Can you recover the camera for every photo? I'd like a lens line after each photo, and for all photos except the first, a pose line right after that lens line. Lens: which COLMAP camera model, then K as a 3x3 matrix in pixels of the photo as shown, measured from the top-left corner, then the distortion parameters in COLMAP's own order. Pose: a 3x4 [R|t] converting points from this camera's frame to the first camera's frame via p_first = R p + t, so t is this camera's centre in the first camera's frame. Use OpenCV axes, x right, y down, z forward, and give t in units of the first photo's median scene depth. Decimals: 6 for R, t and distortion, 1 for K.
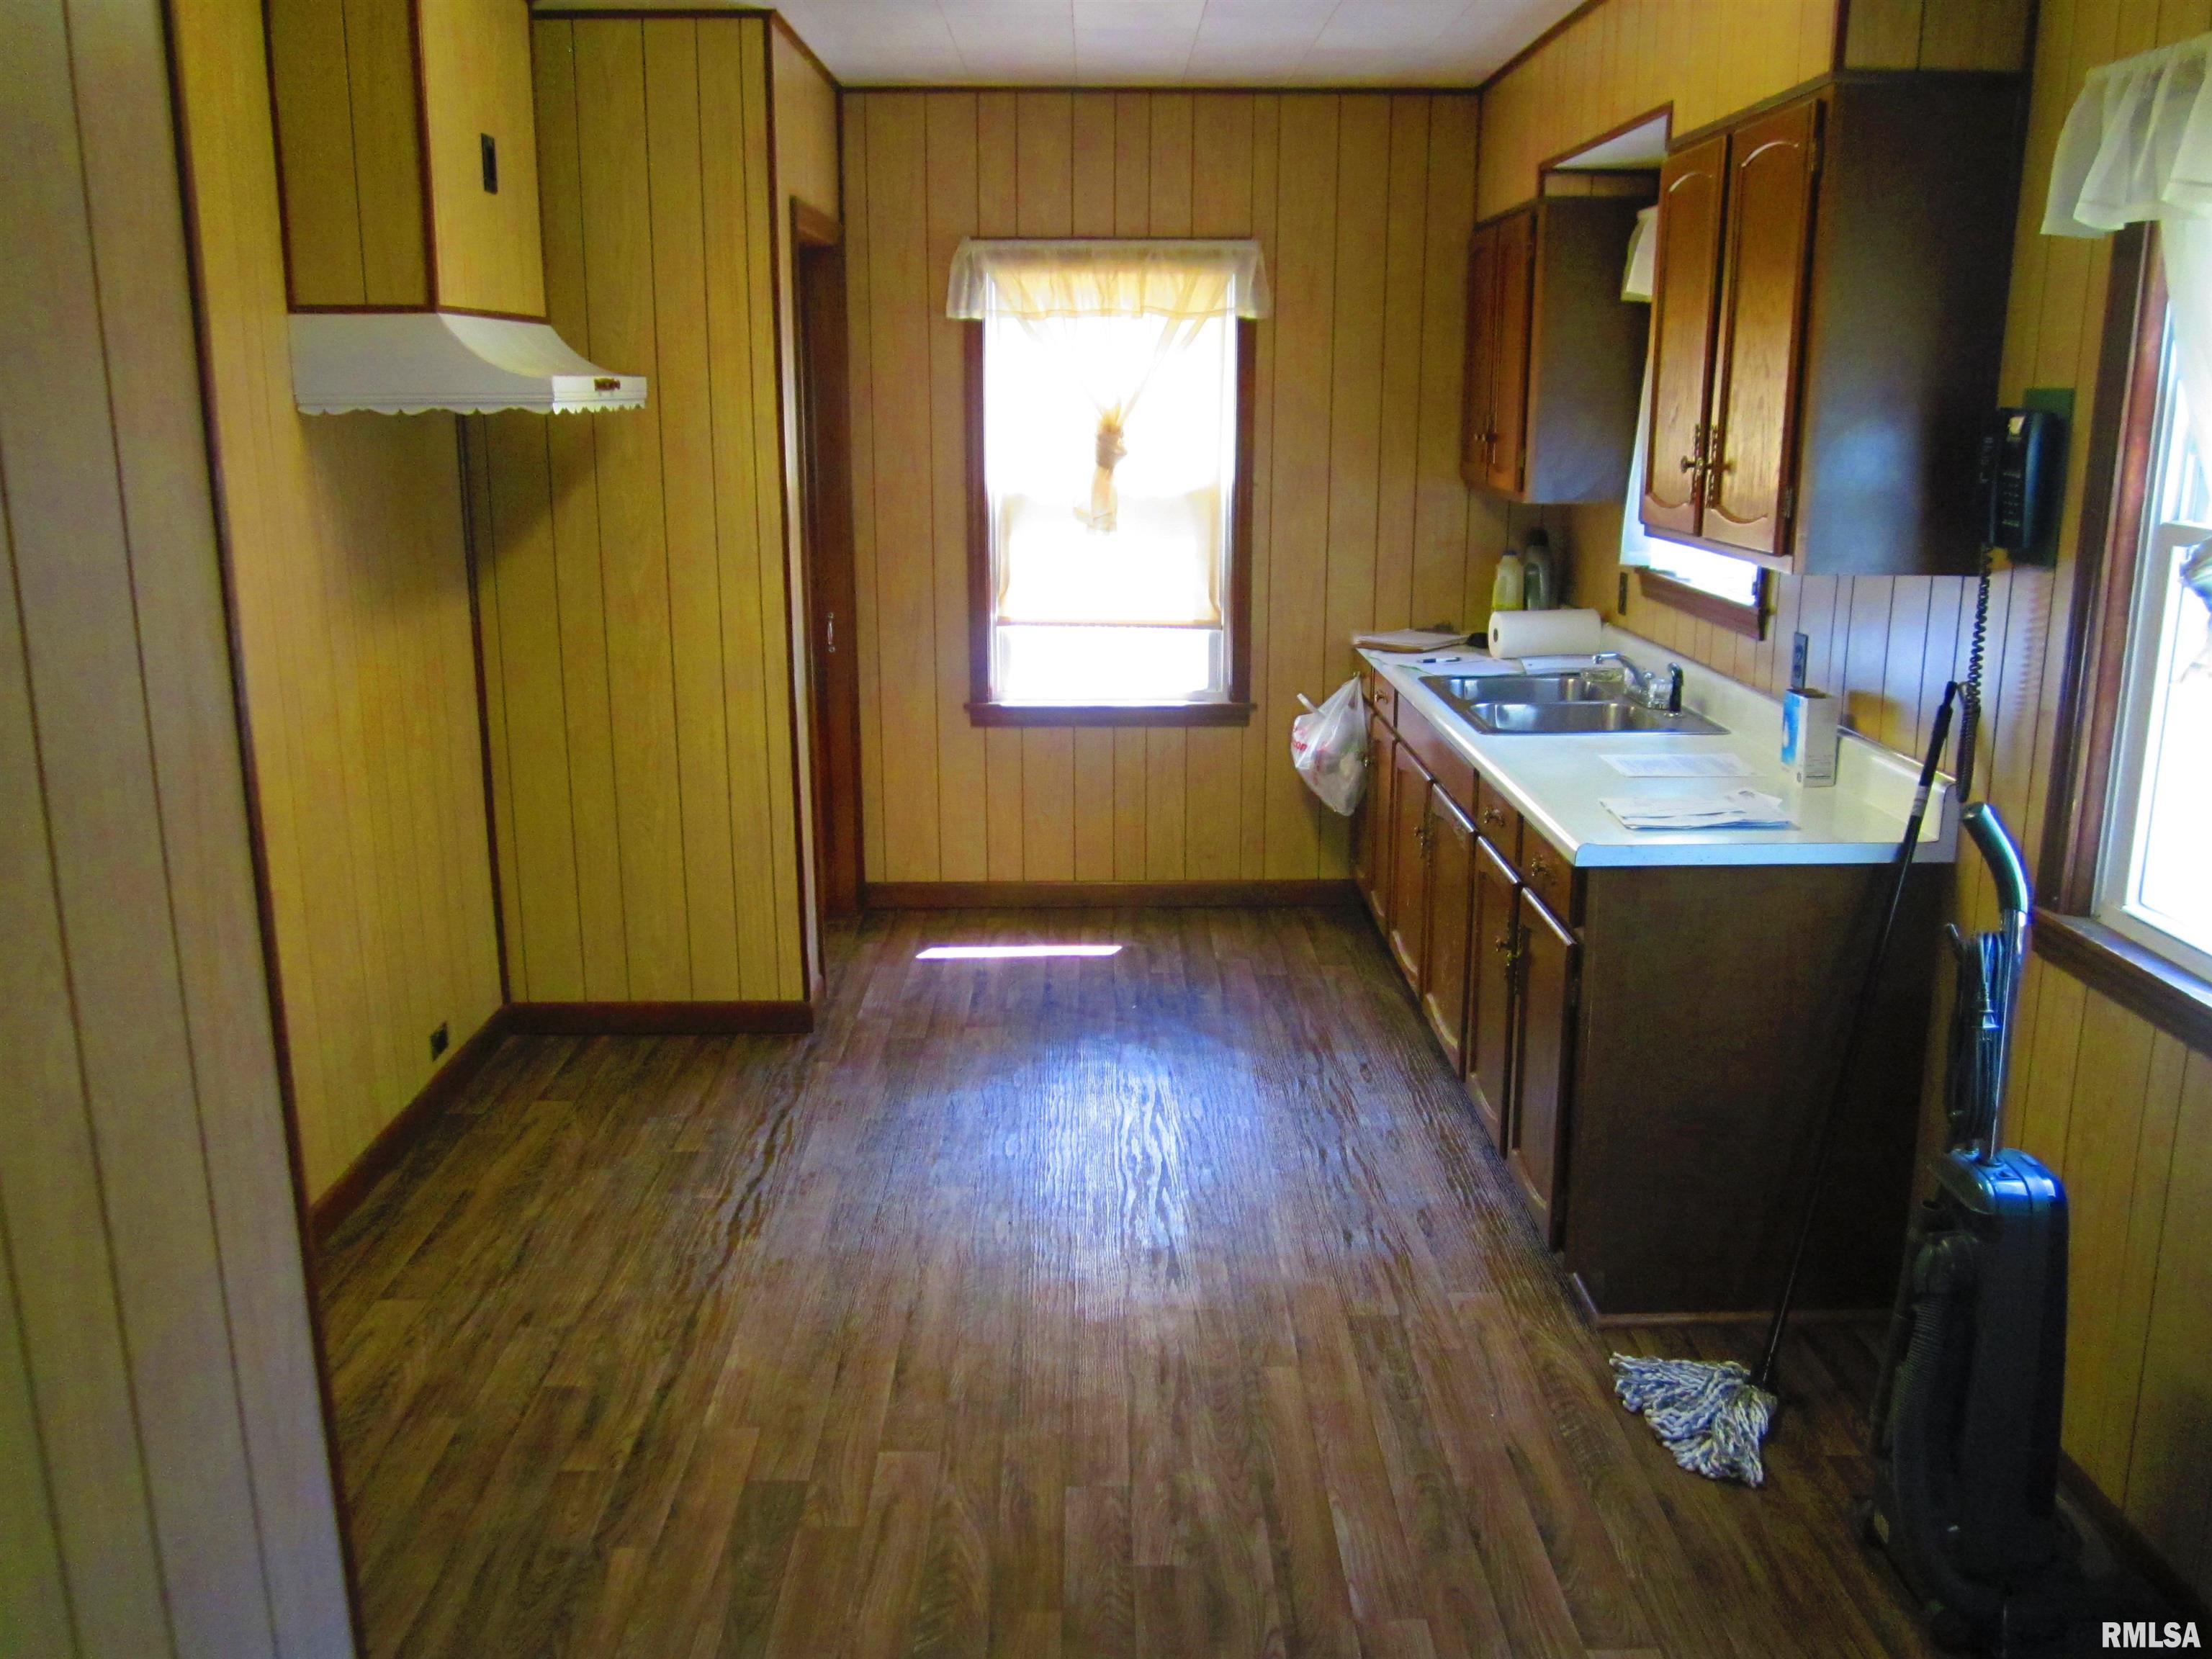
lens RADIAL K [[1856.8, 0, 1114.9], [0, 1856.8, 838.7], [0, 0, 1]] dist [-0.063844, 0.051411]
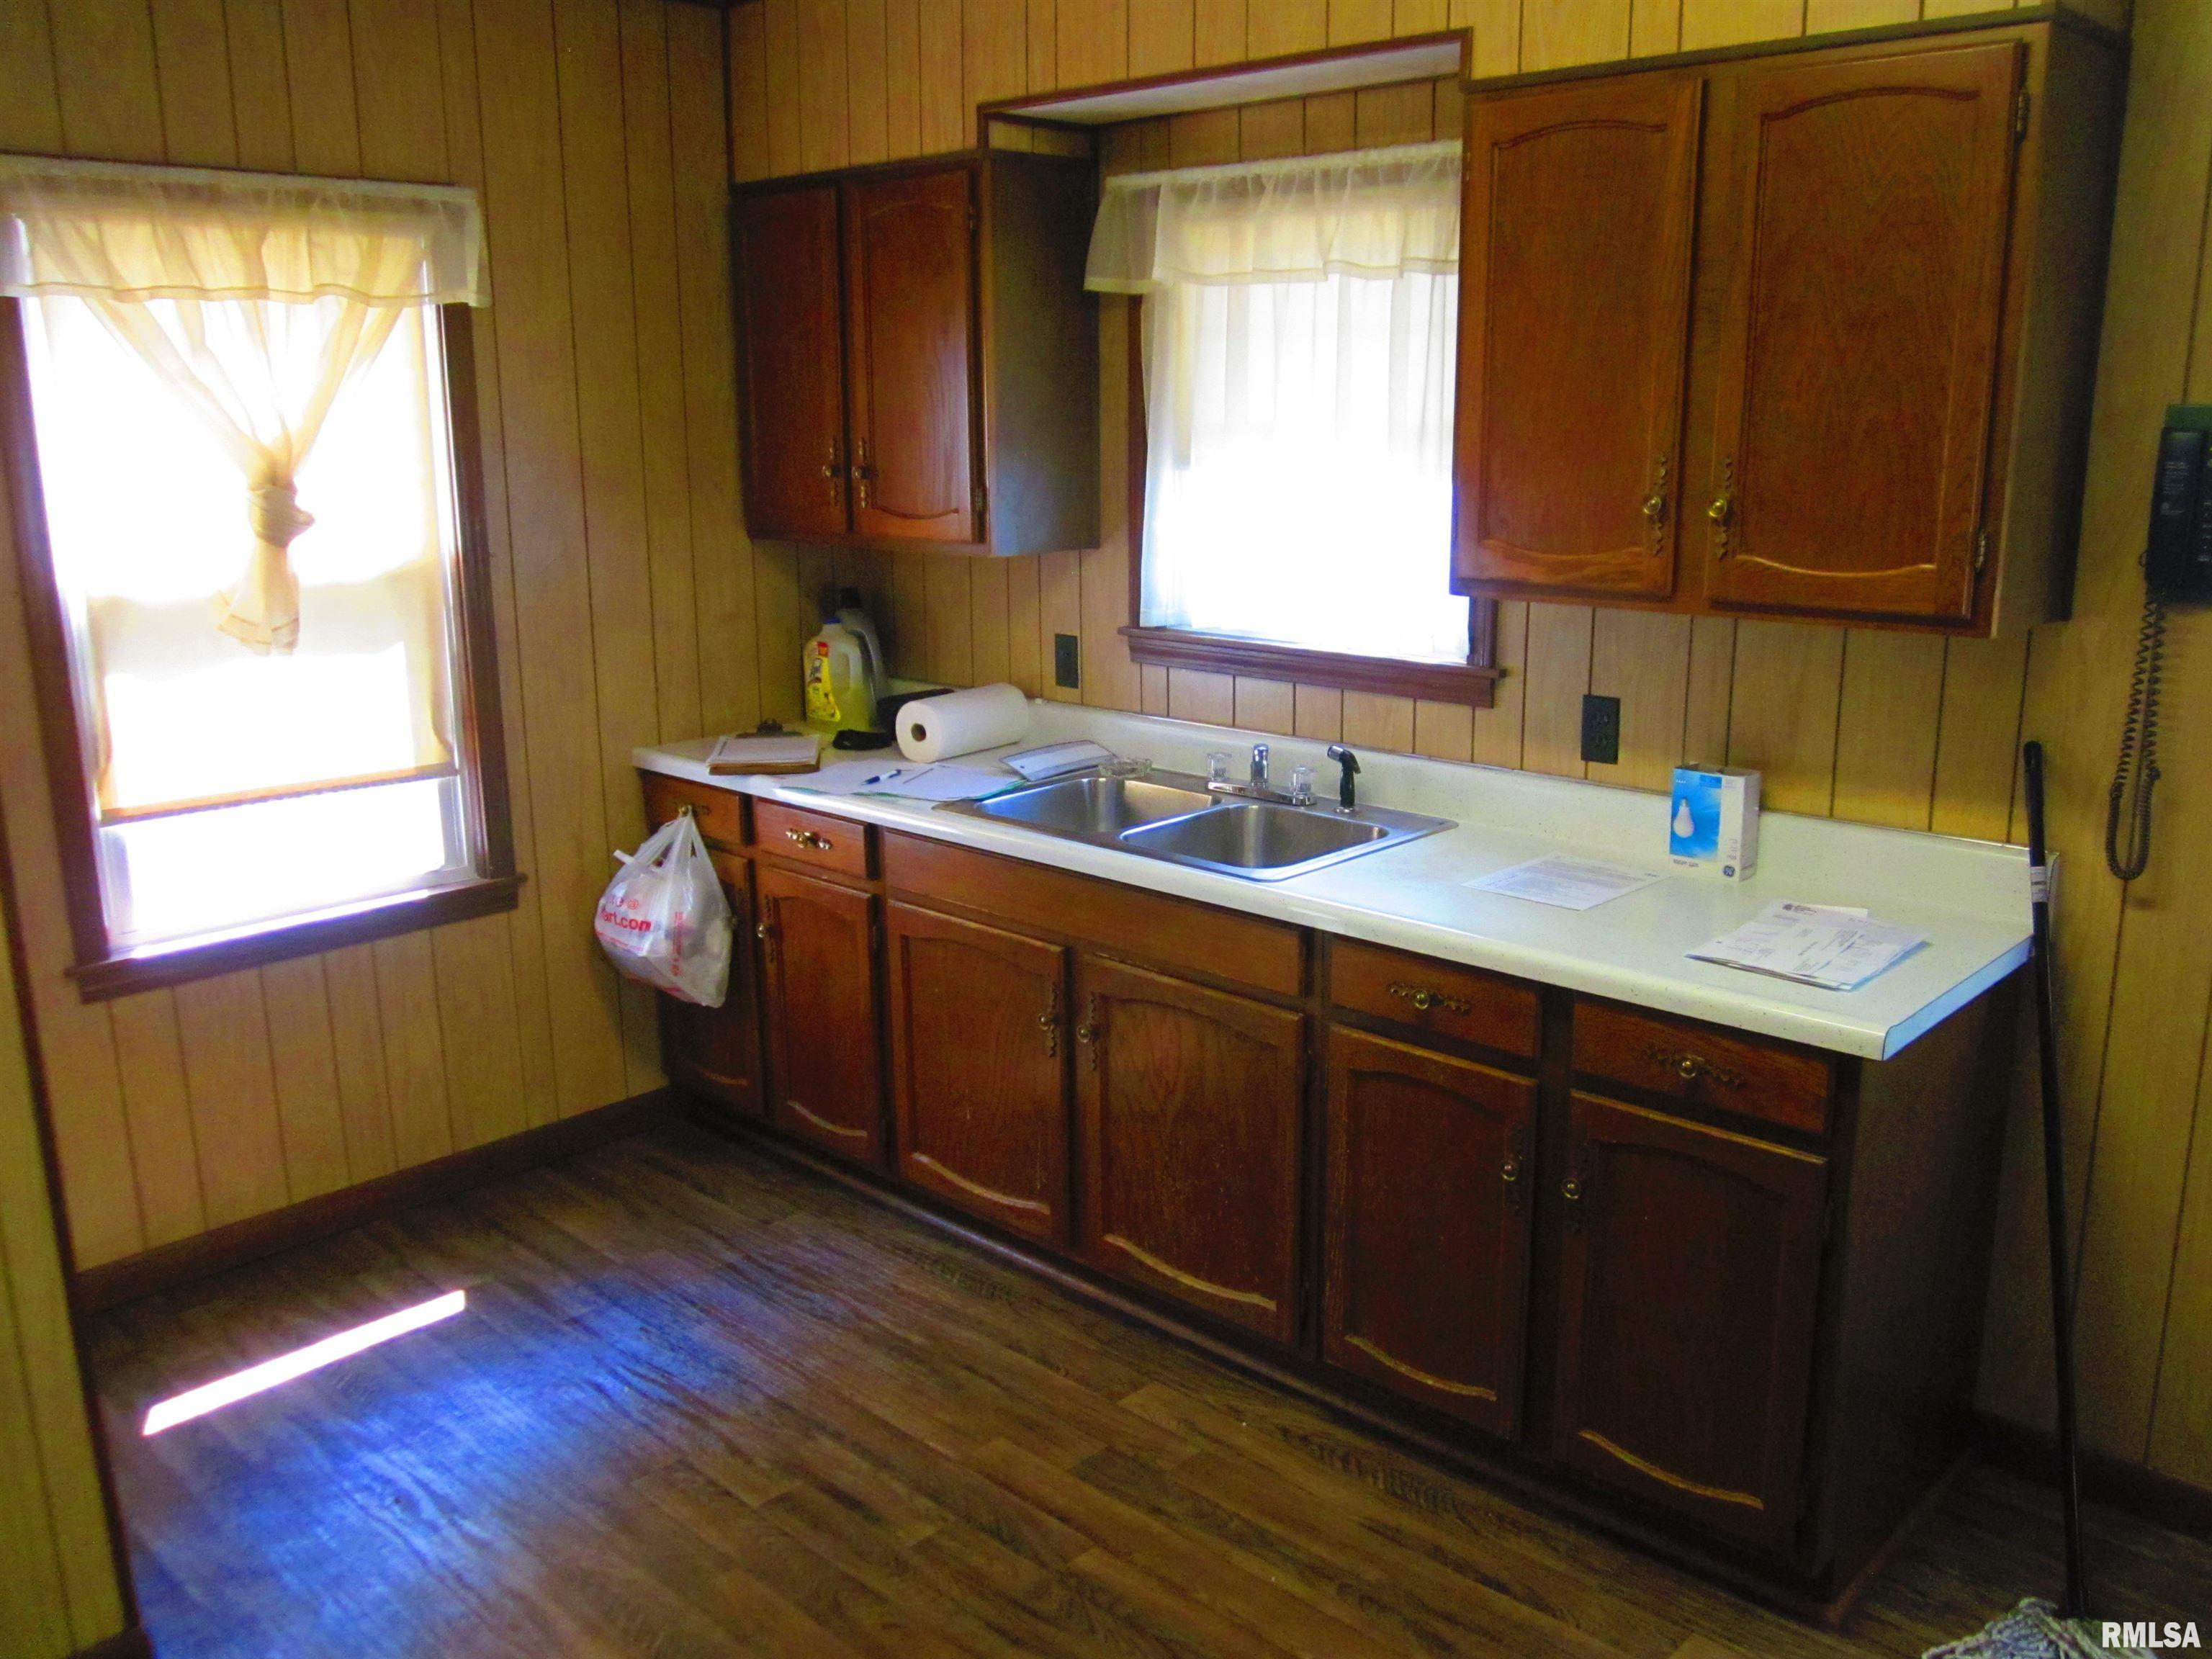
lens RADIAL K [[1856.8, 0, 1114.9], [0, 1856.8, 838.7], [0, 0, 1]] dist [-0.063844, 0.051411]
pose [[0.697275, -0.172647, 0.695701, -0.251985], [0.176708, 0.982008, 0.066590, -0.096662], [-0.694681, 0.076504, 0.715238, 0.380317]]
